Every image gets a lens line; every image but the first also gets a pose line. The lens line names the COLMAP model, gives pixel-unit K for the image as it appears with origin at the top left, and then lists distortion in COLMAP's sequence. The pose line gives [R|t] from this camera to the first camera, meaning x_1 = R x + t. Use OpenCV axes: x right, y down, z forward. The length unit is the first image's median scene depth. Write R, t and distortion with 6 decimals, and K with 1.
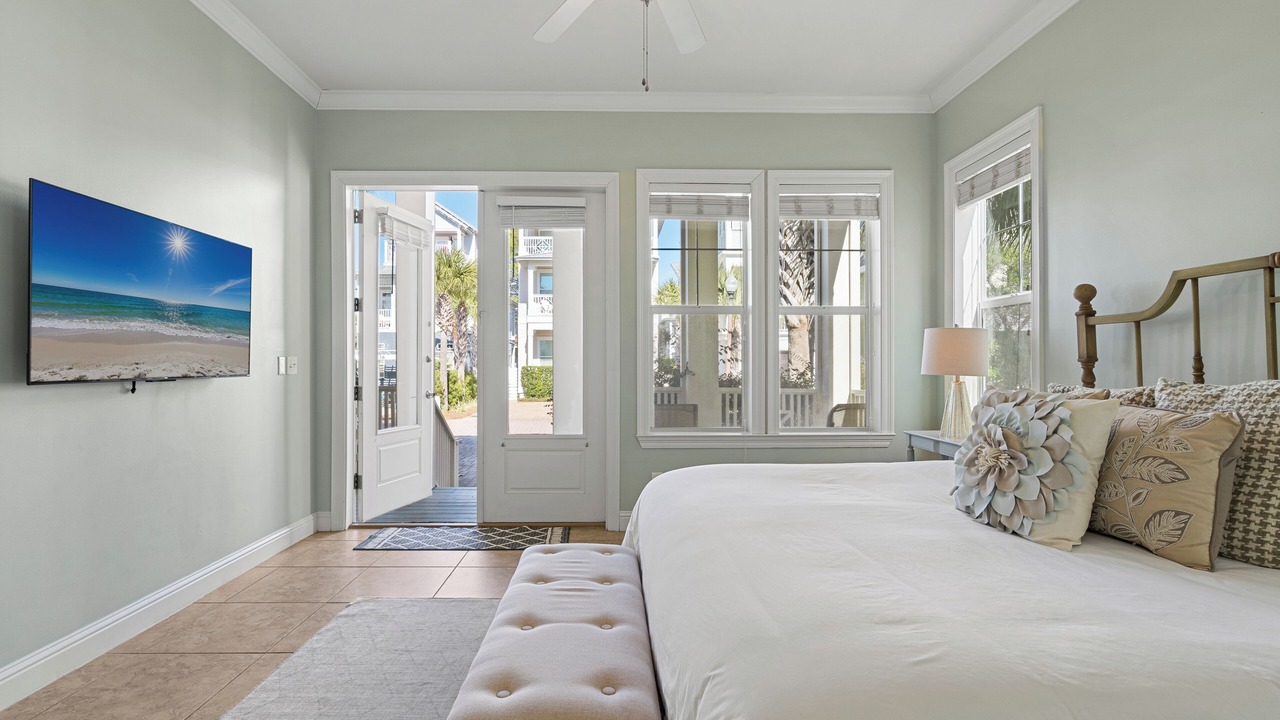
lens RADIAL K [[589.2, 0, 629.6], [0, 589.2, 360.0], [0, 0, 1]] dist [-0.008119, 0.003640]
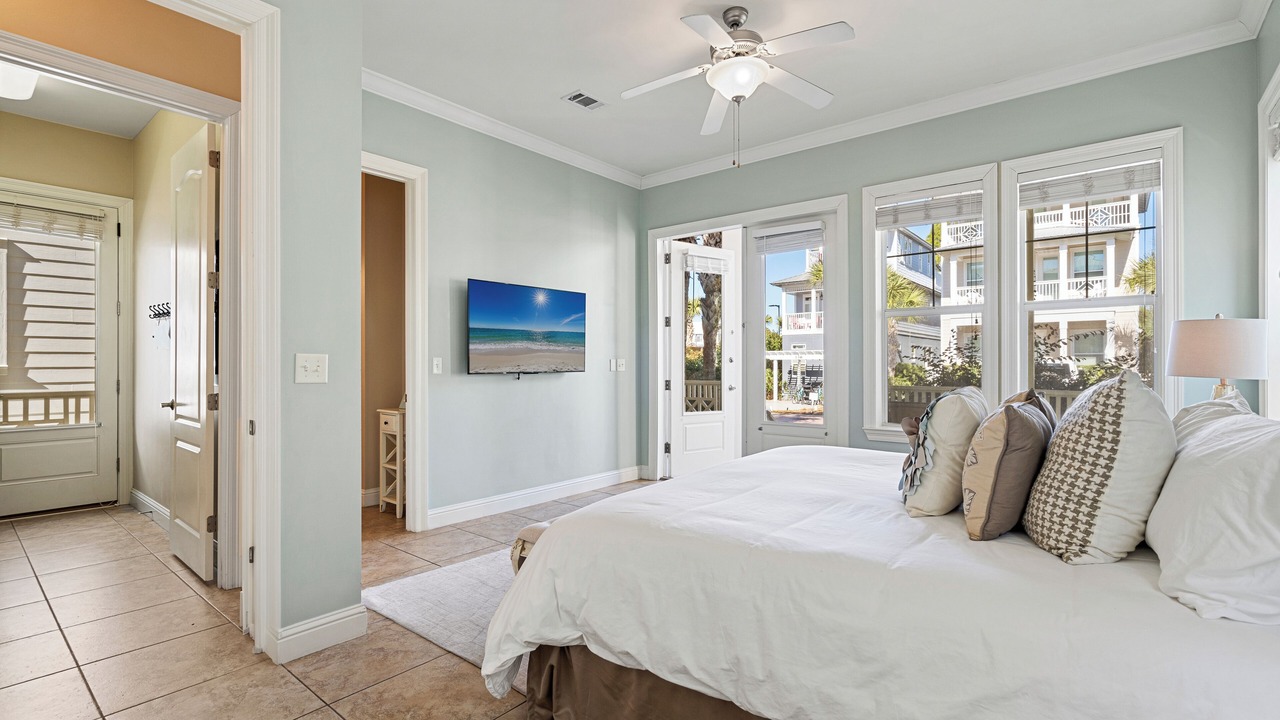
lens RADIAL K [[589.2, 0, 642.7], [0, 589.2, 364.3], [0, 0, 1]] dist [-0.008119, 0.003640]
pose [[0.764444, -0.001773, -0.644687, 0.410409], [0.007202, 0.999957, 0.005789, -0.001864], [0.644650, -0.009068, 0.764424, -0.115814]]
